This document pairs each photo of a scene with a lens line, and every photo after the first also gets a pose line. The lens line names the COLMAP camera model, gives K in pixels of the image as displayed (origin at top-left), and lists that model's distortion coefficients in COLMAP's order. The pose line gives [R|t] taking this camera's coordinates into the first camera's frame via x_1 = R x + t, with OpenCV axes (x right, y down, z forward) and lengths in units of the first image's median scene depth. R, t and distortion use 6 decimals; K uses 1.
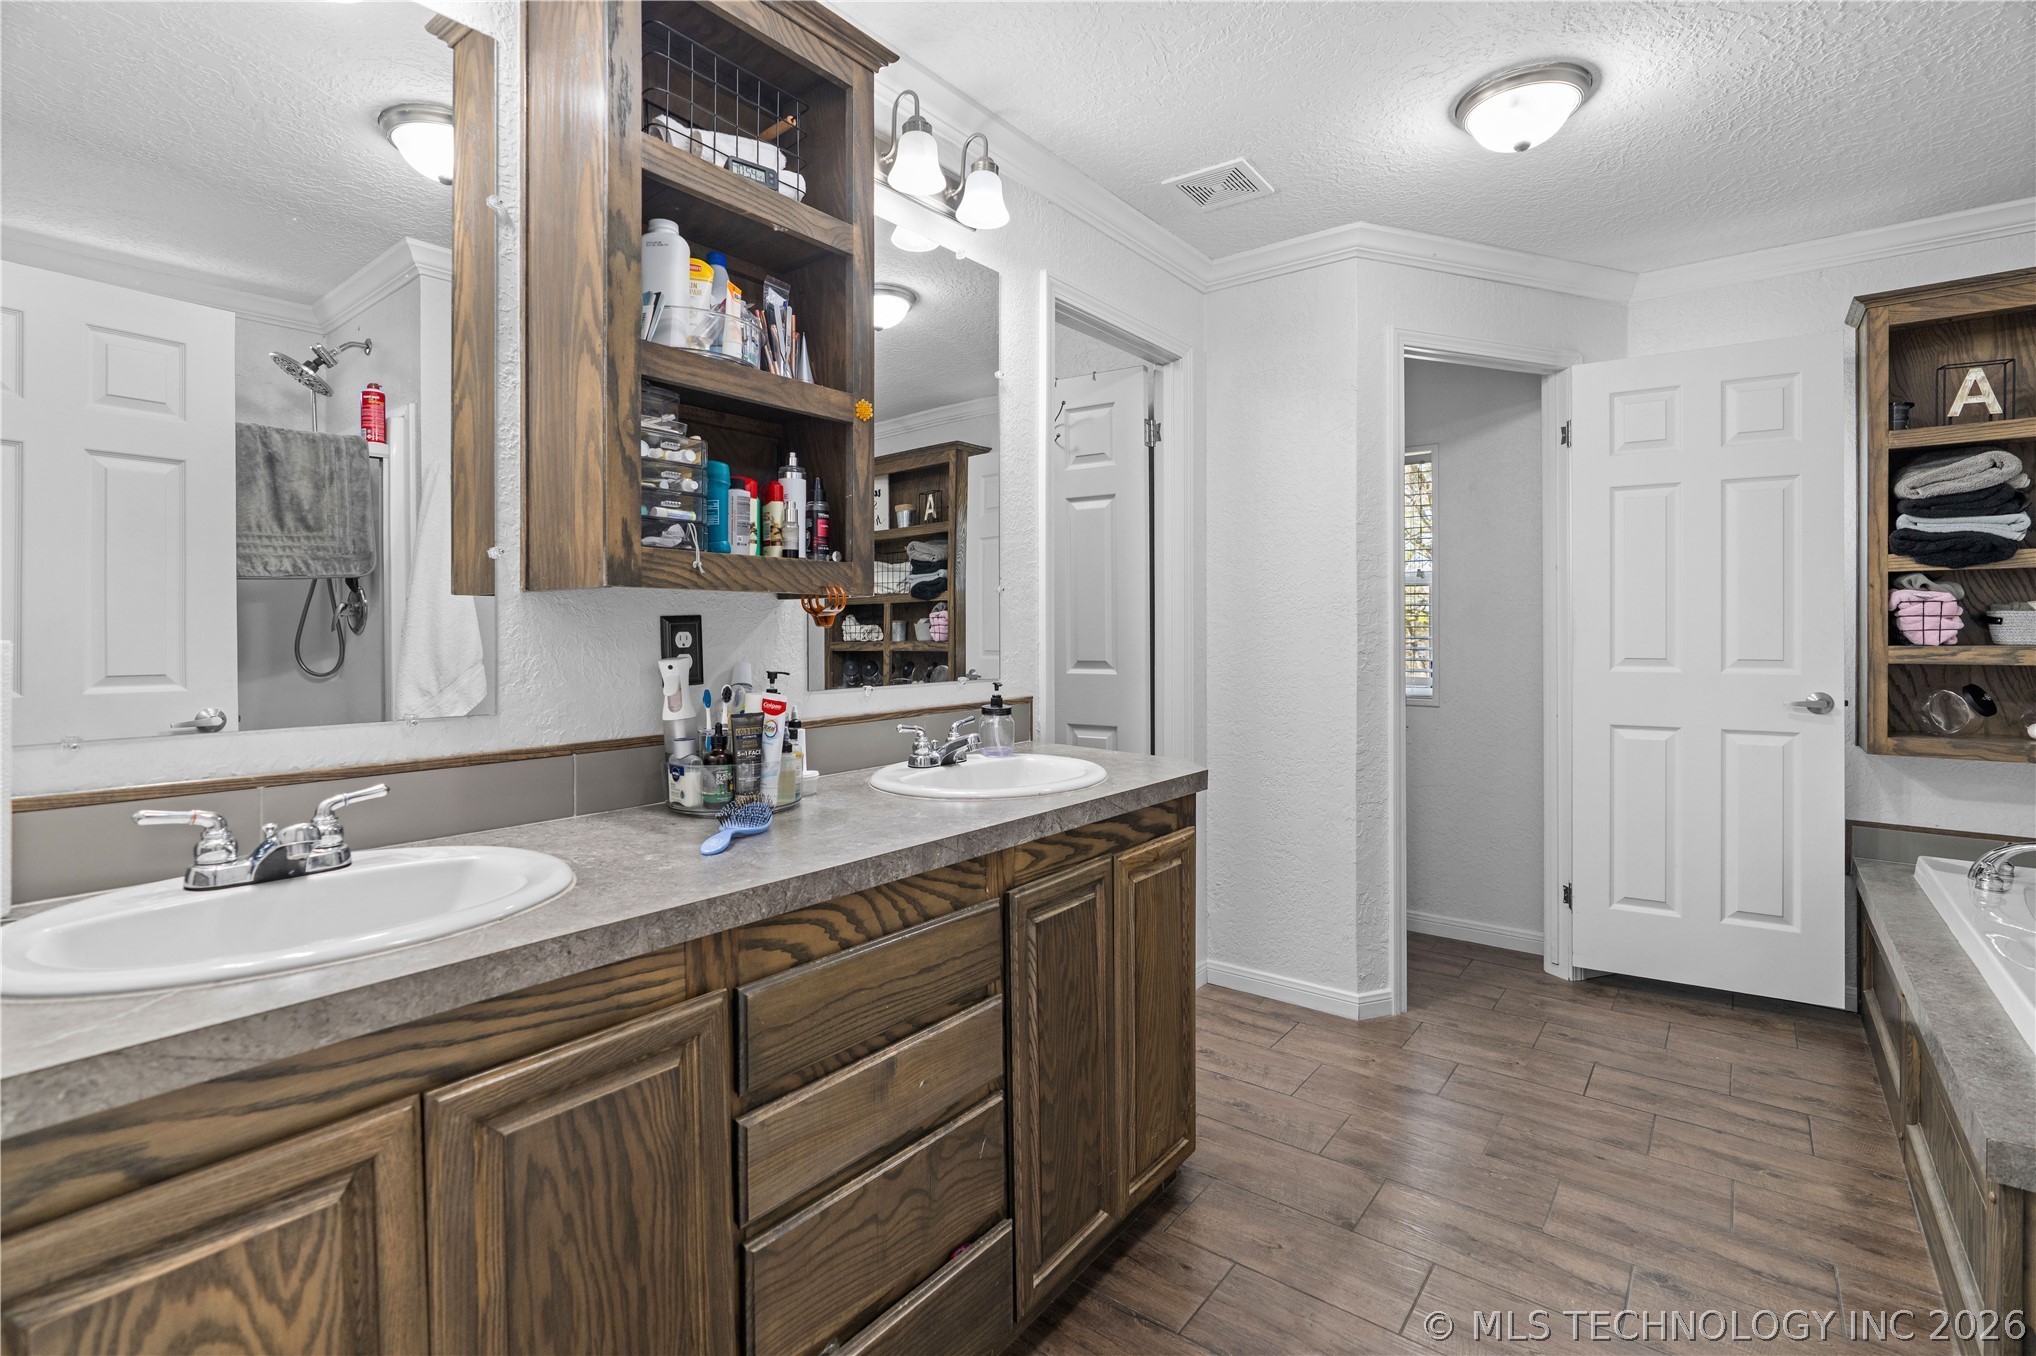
lens RADIAL K [[939.4, 0, 1015.2], [0, 939.4, 613.1], [0, 0, 1]] dist [-0.007538, 0.000911]
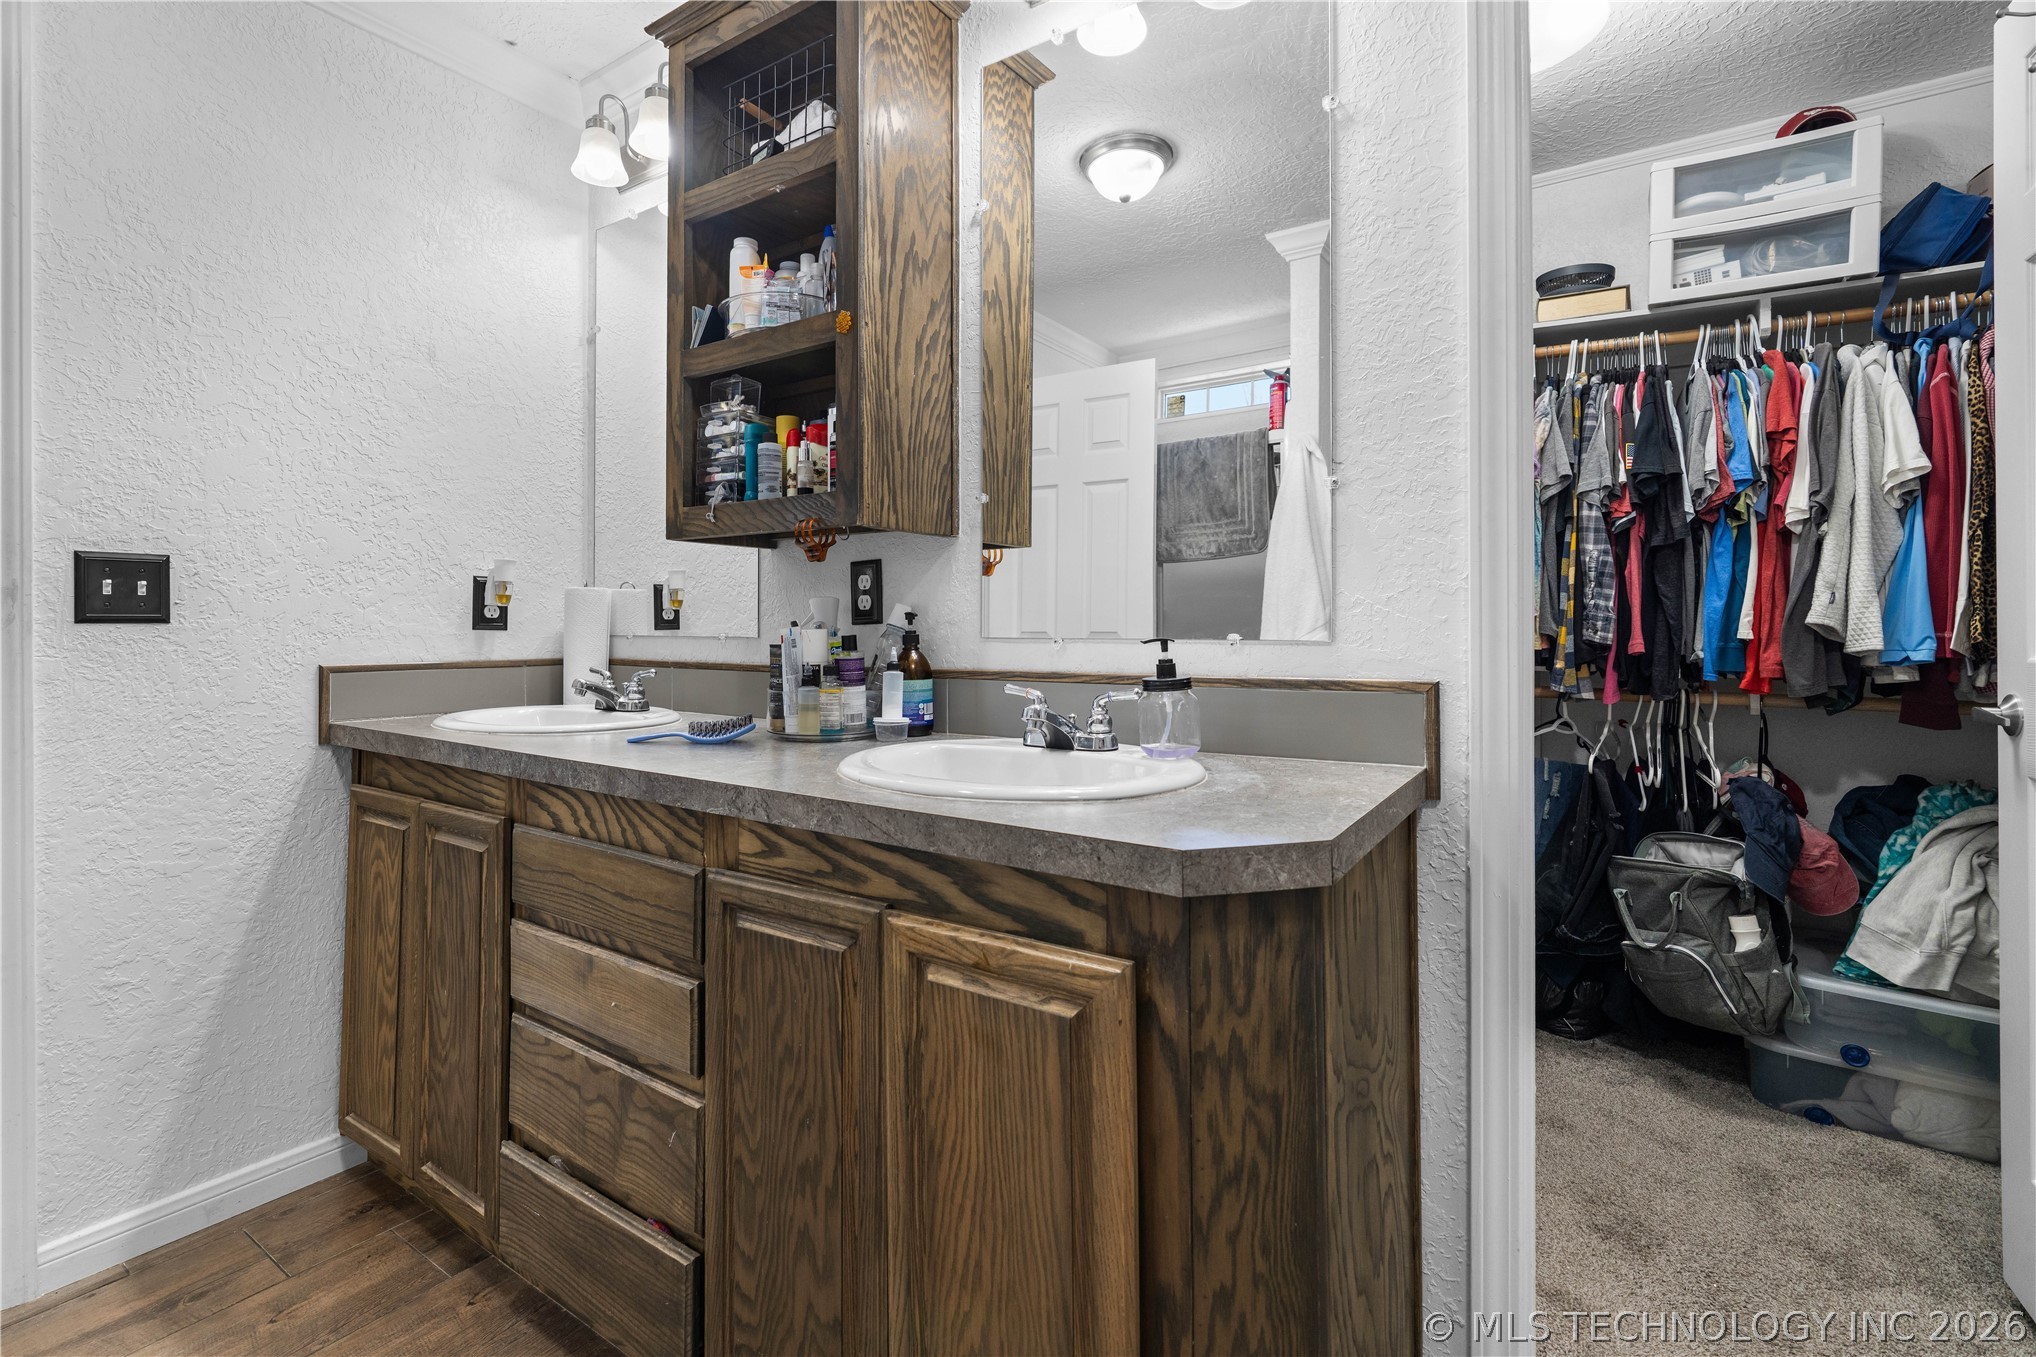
lens RADIAL K [[939.4, 0, 1015.2], [0, 939.4, 613.6], [0, 0, 1]] dist [-0.007538, 0.000911]
pose [[0.061983, -0.011370, -0.998012, 0.795320], [0.018096, 0.999784, -0.010266, 0.084367], [0.997913, -0.017424, 0.062175, 1.166326]]
